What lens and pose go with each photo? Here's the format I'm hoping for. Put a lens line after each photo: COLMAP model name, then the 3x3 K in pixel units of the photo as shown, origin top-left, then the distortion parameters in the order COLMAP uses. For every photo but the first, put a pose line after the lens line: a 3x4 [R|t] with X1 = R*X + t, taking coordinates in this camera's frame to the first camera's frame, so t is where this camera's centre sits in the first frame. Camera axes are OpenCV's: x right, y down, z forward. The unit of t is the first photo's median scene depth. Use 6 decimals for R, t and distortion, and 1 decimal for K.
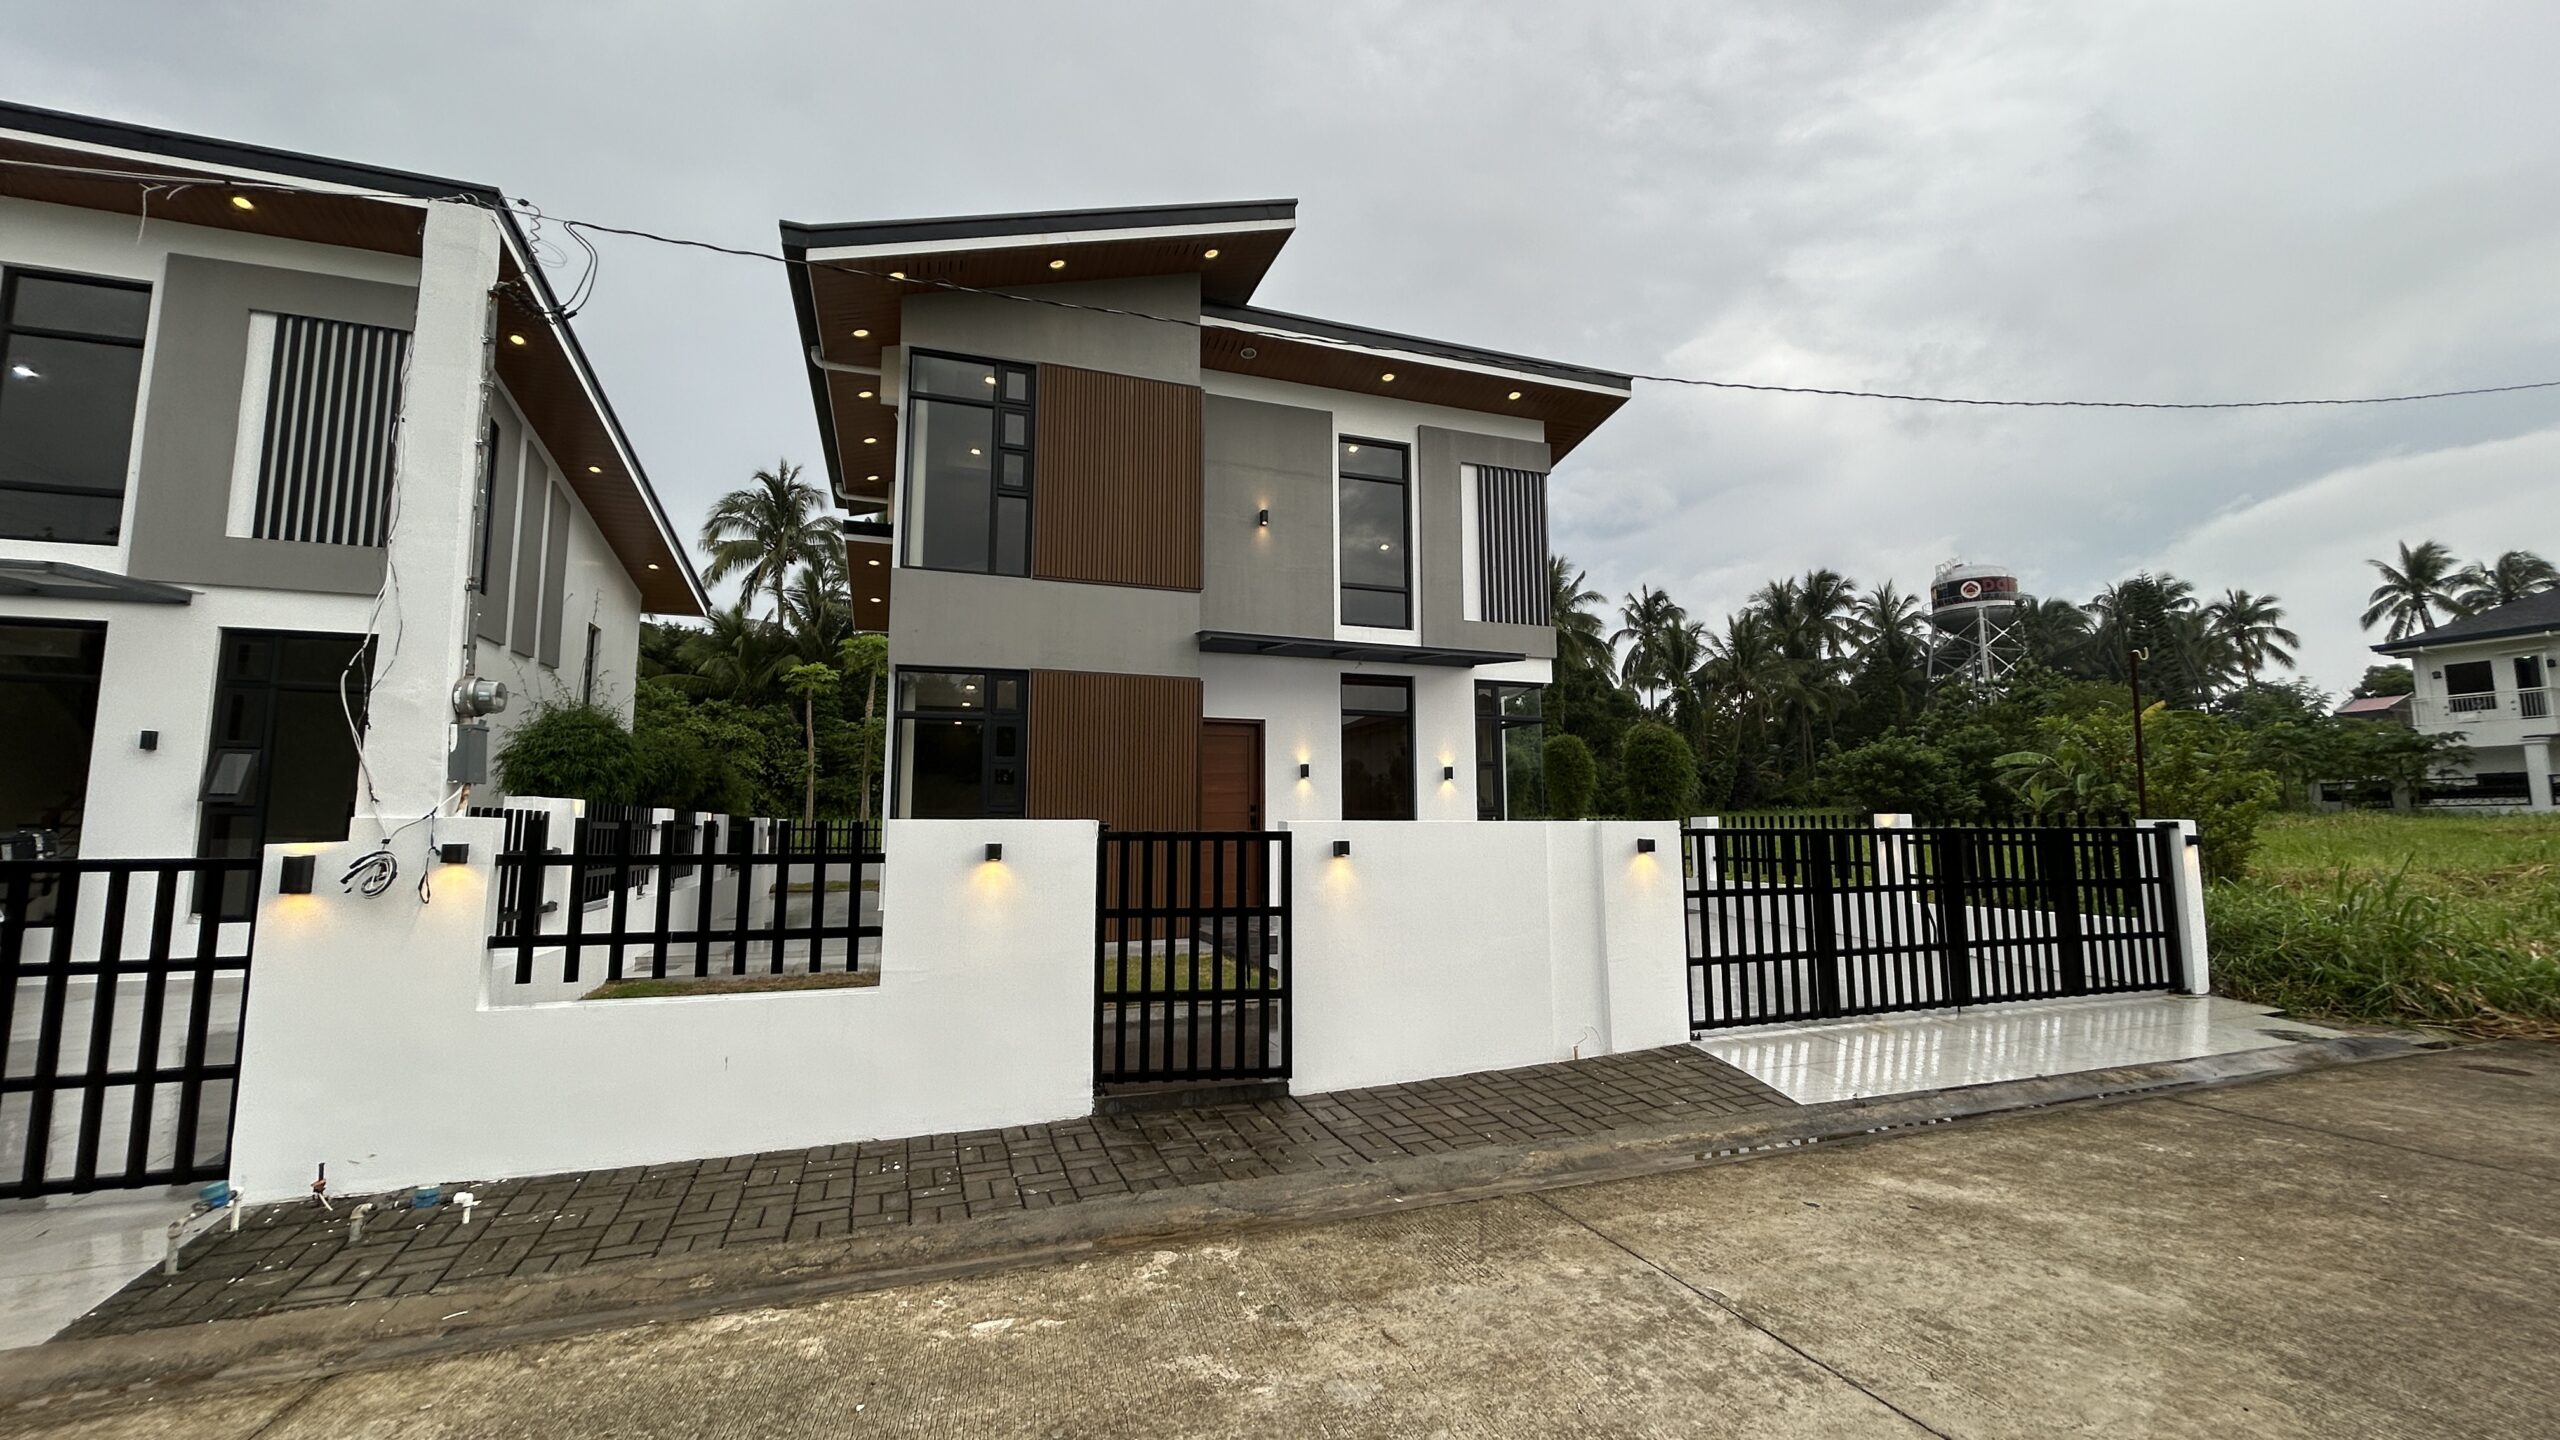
lens RADIAL K [[1028.8, 0, 1281.4], [0, 1028.8, 713.5], [0, 0, 1]] dist [0.000015, 0.001149]
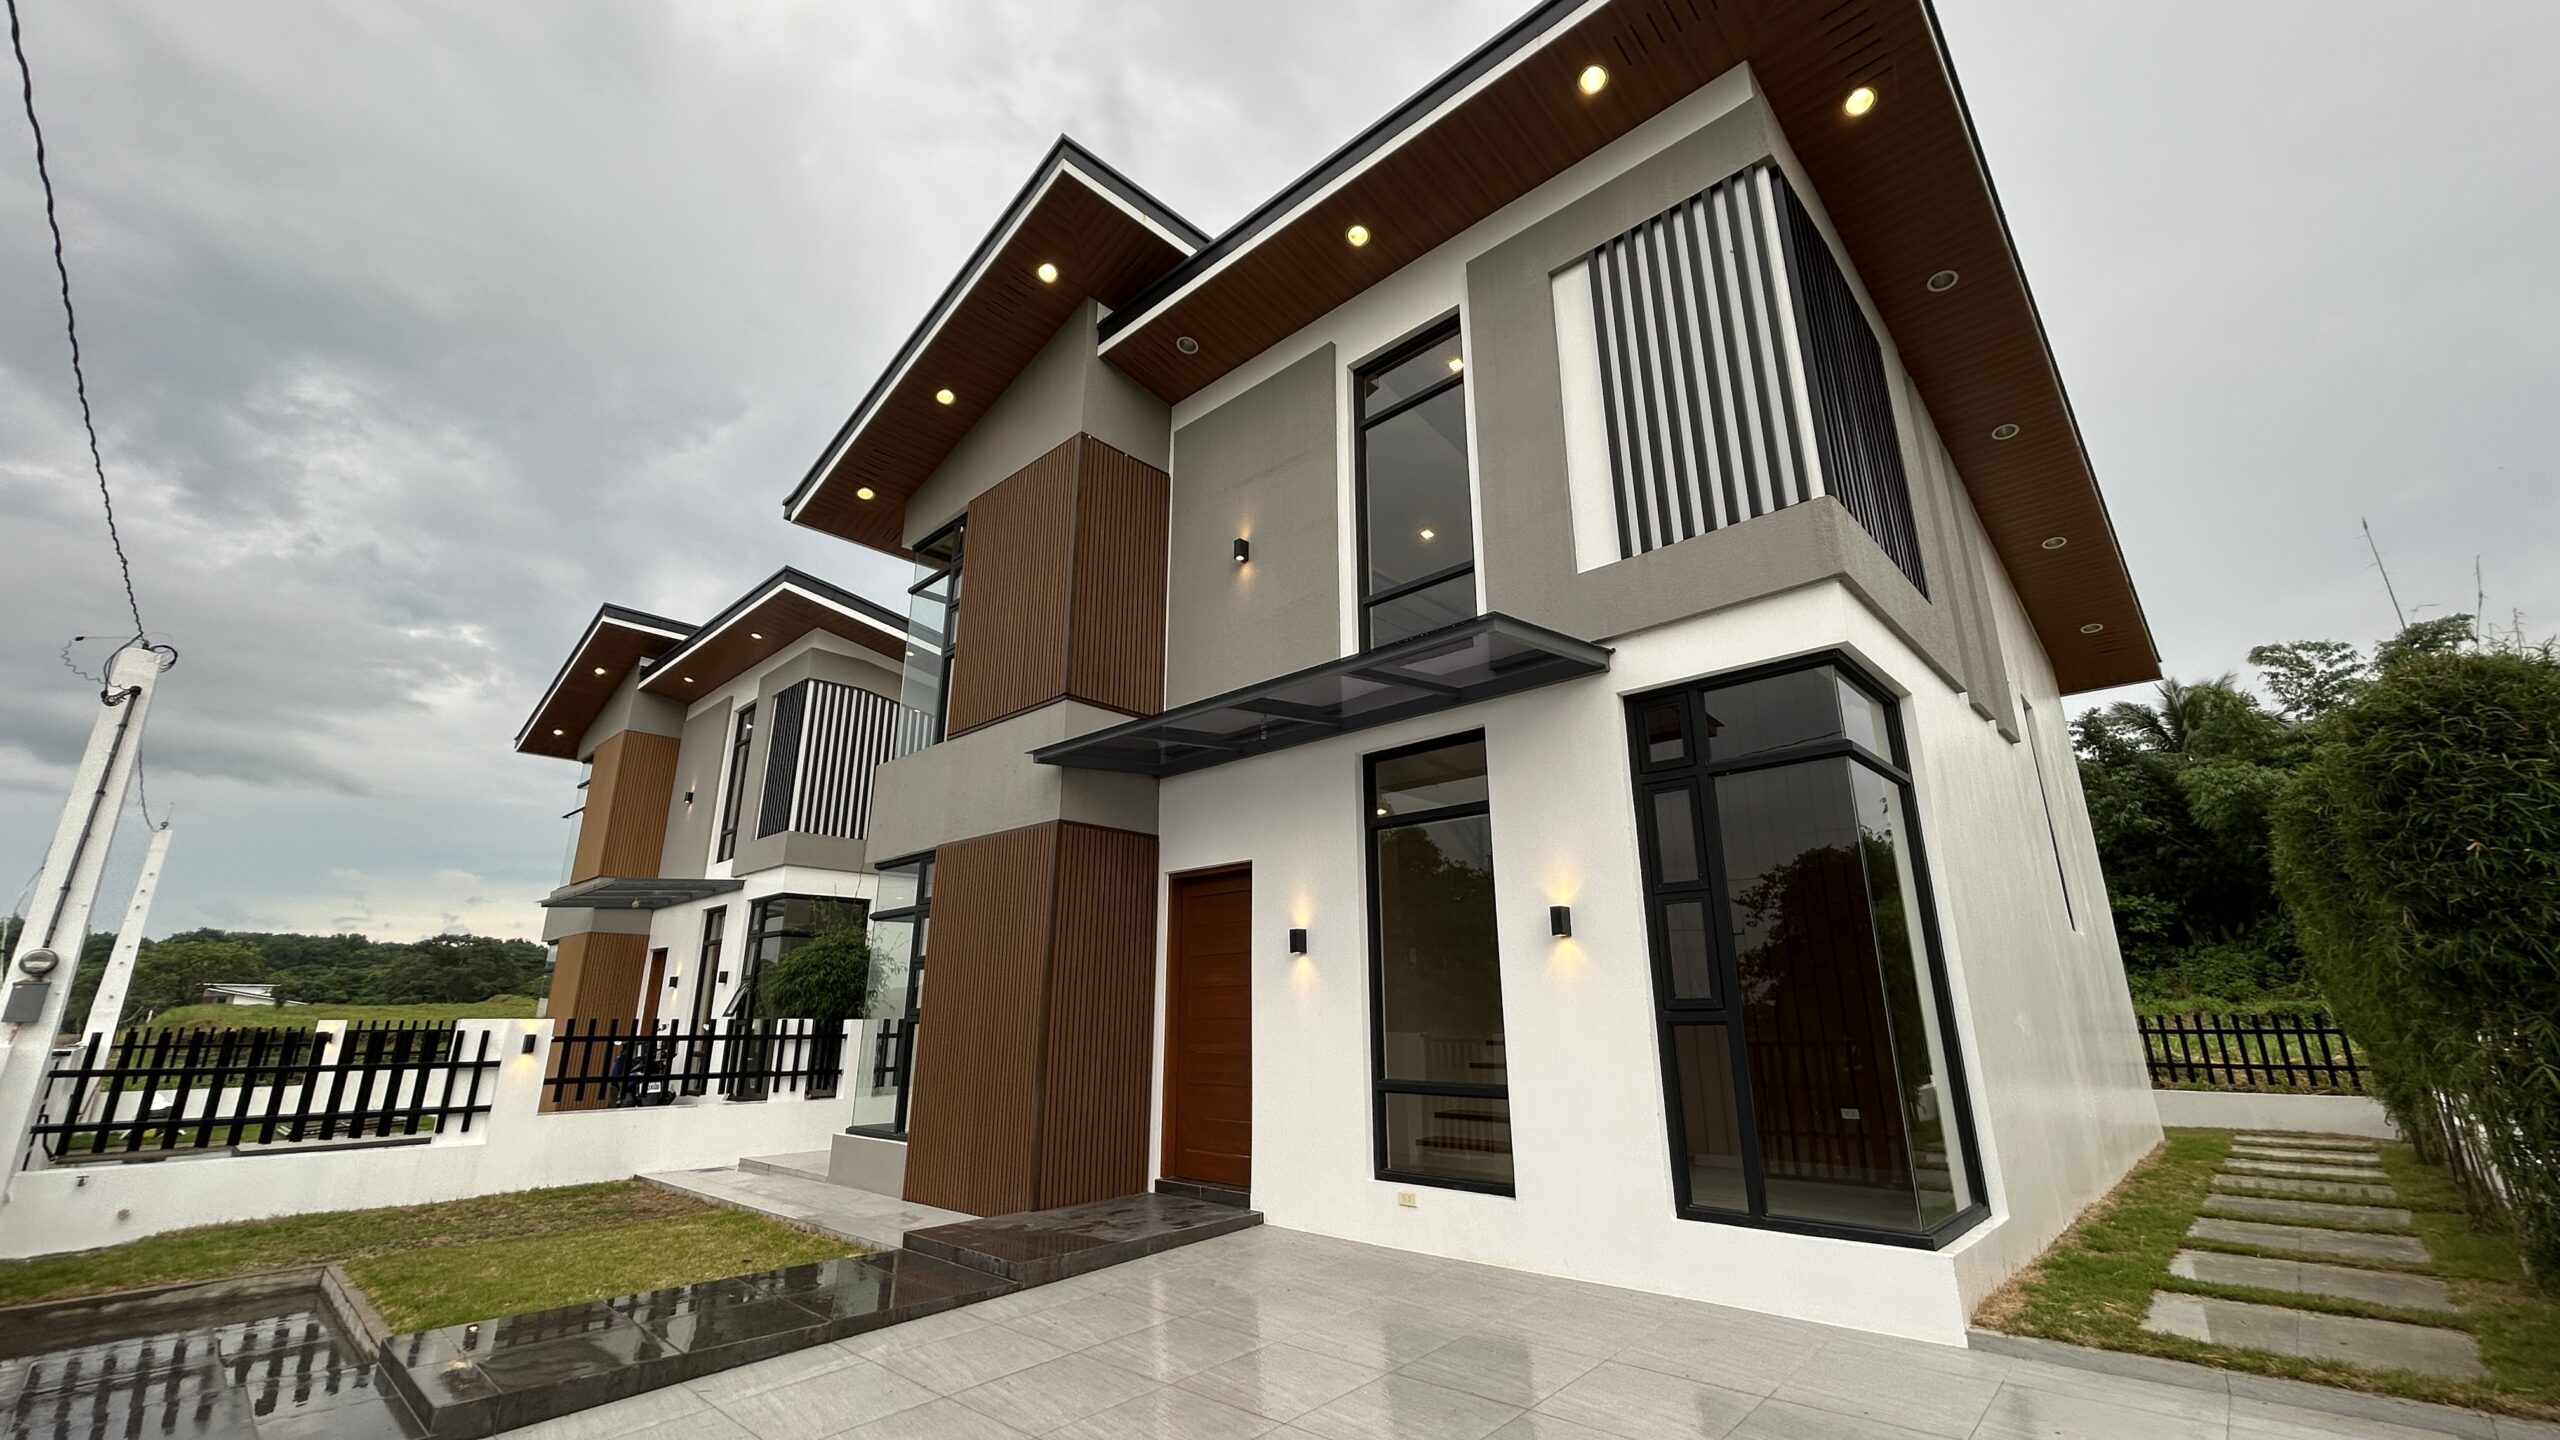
lens RADIAL K [[1024.3, 0, 1288.5], [0, 1024.3, 711.8], [0, 0, 1]] dist [-0.000116, 0.000136]
pose [[0.450375, -0.252852, -0.856287, 0.596119], [0.108967, 0.967458, -0.228367, 0.068543], [0.886165, 0.009543, 0.463271, 0.819798]]
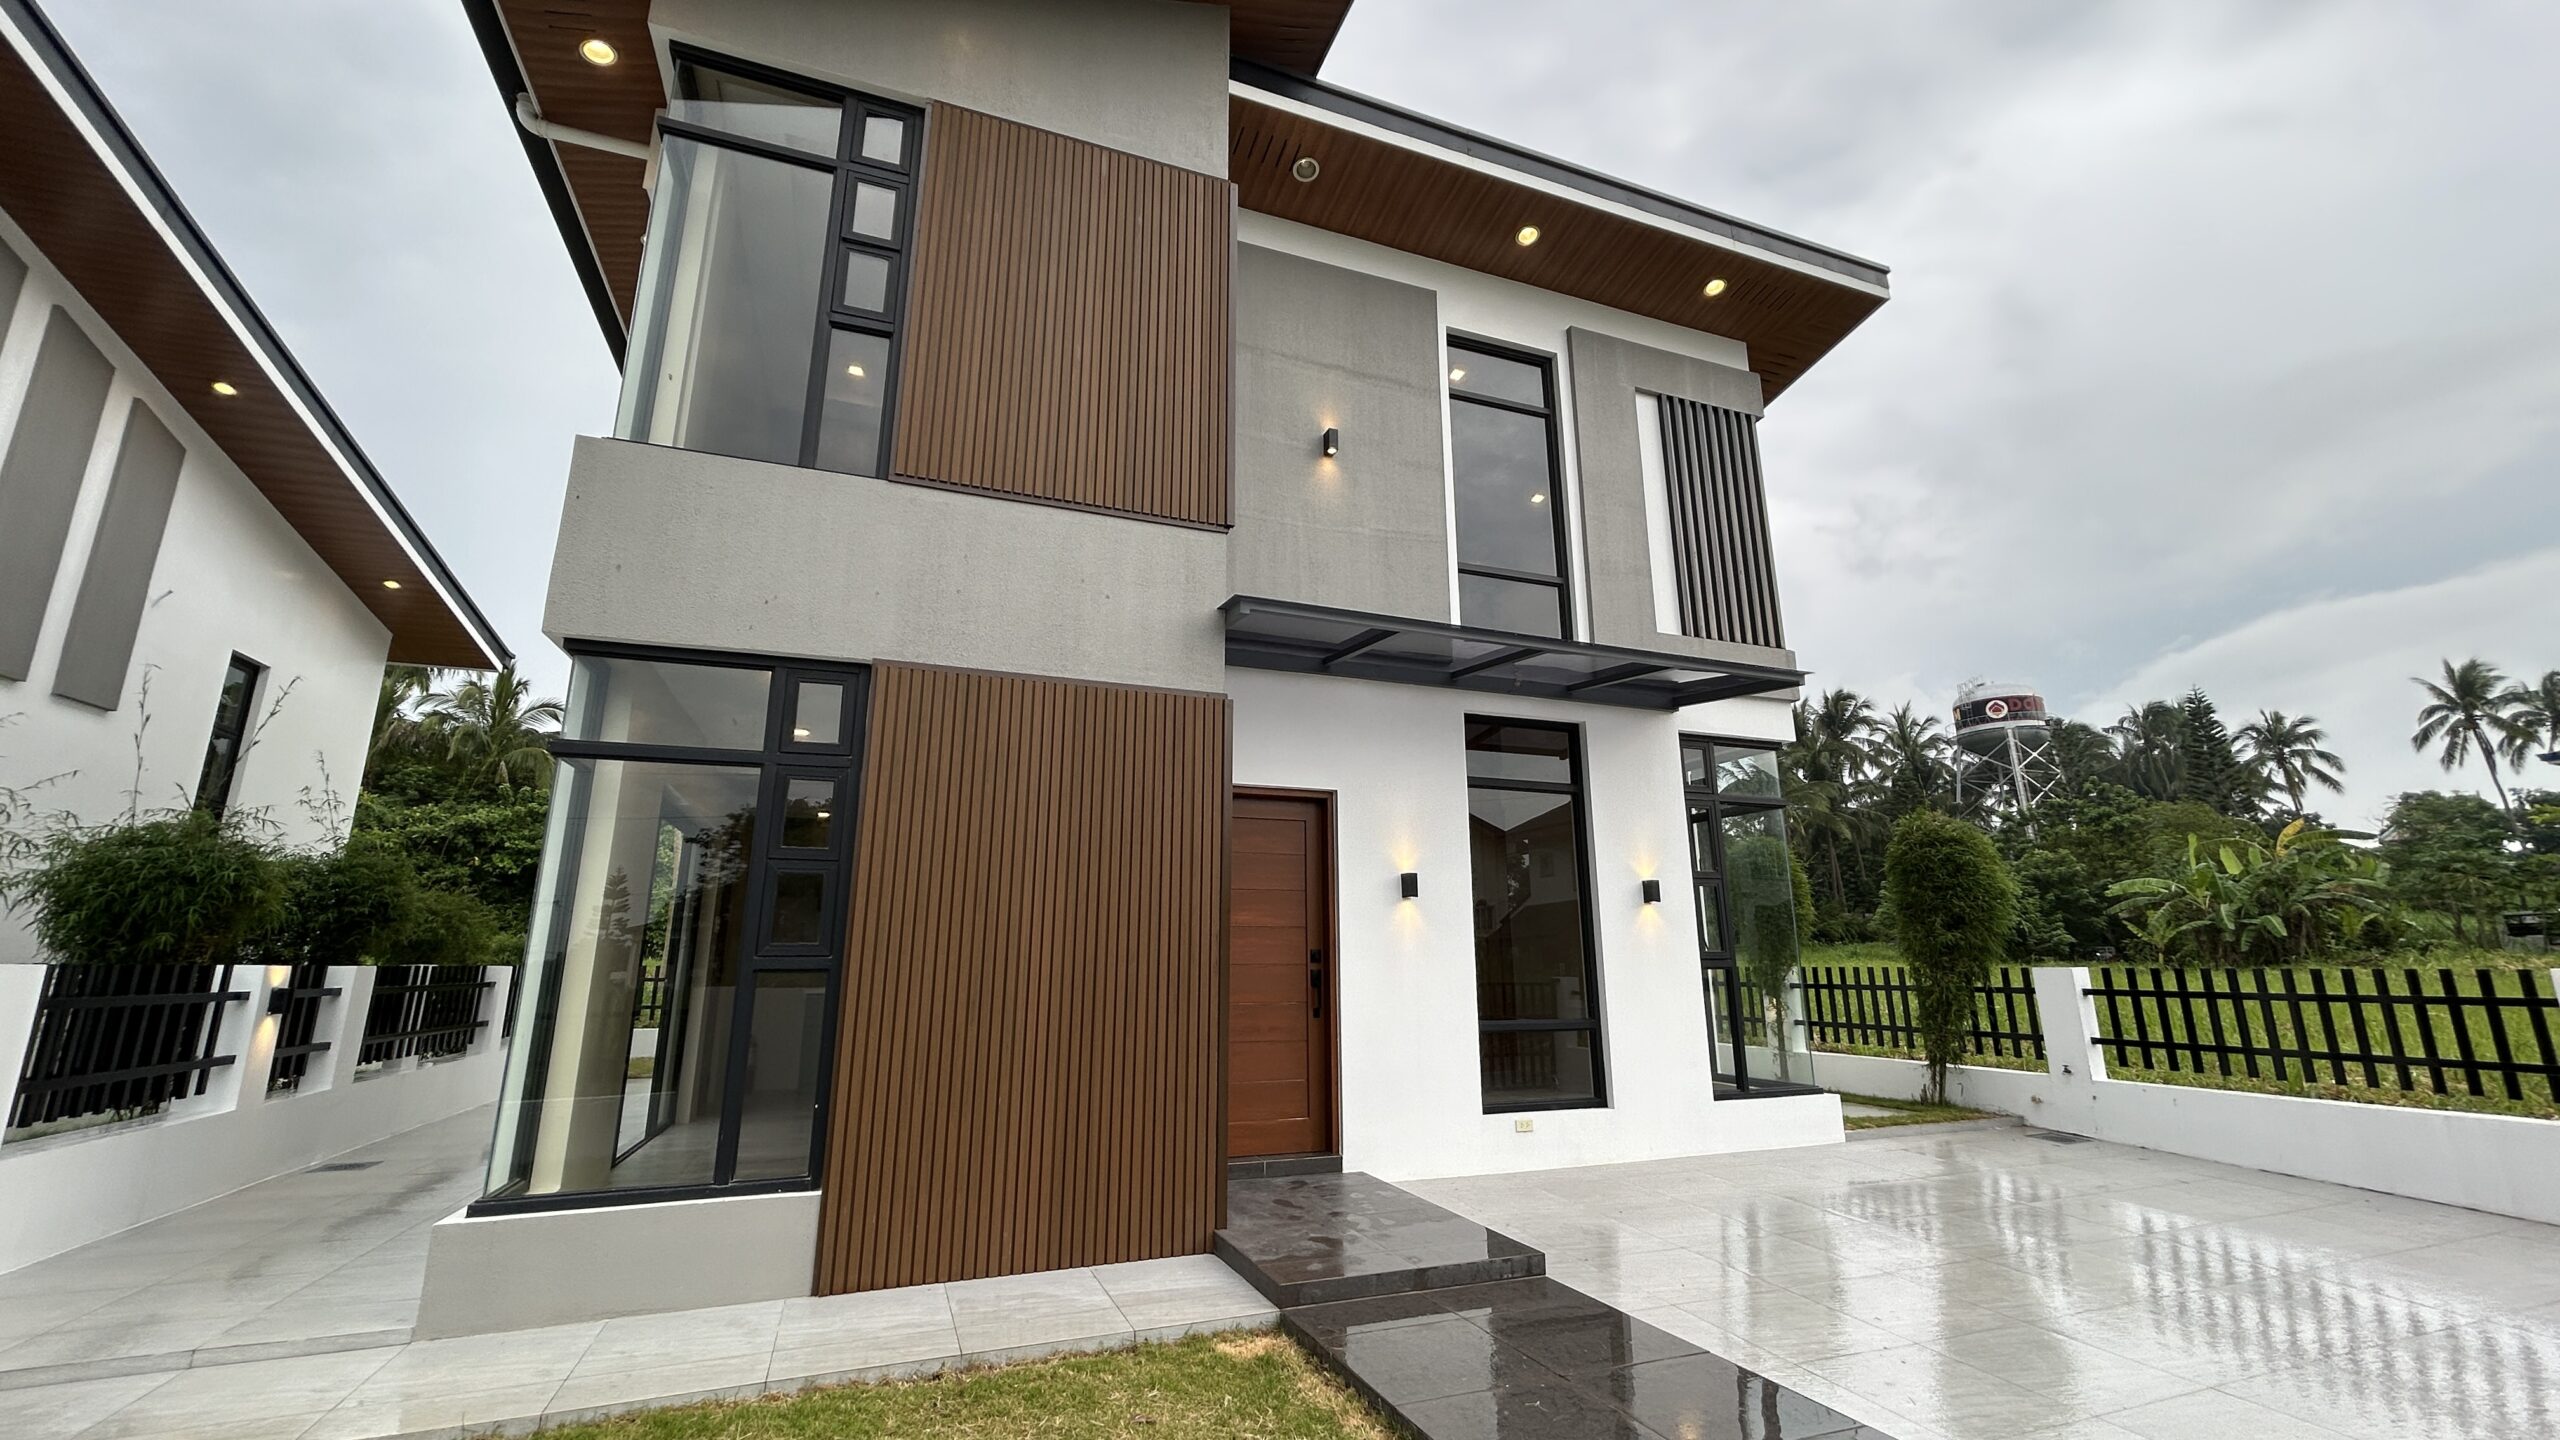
lens RADIAL K [[1028.8, 0, 1281.8], [0, 1028.8, 714.4], [0, 0, 1]] dist [-0.000810, 0.000566]
pose [[0.999866, 0.002993, 0.016069, -0.060532], [-0.000941, 0.991999, -0.126239, 0.038834], [-0.016318, 0.126207, 0.991870, 0.503691]]
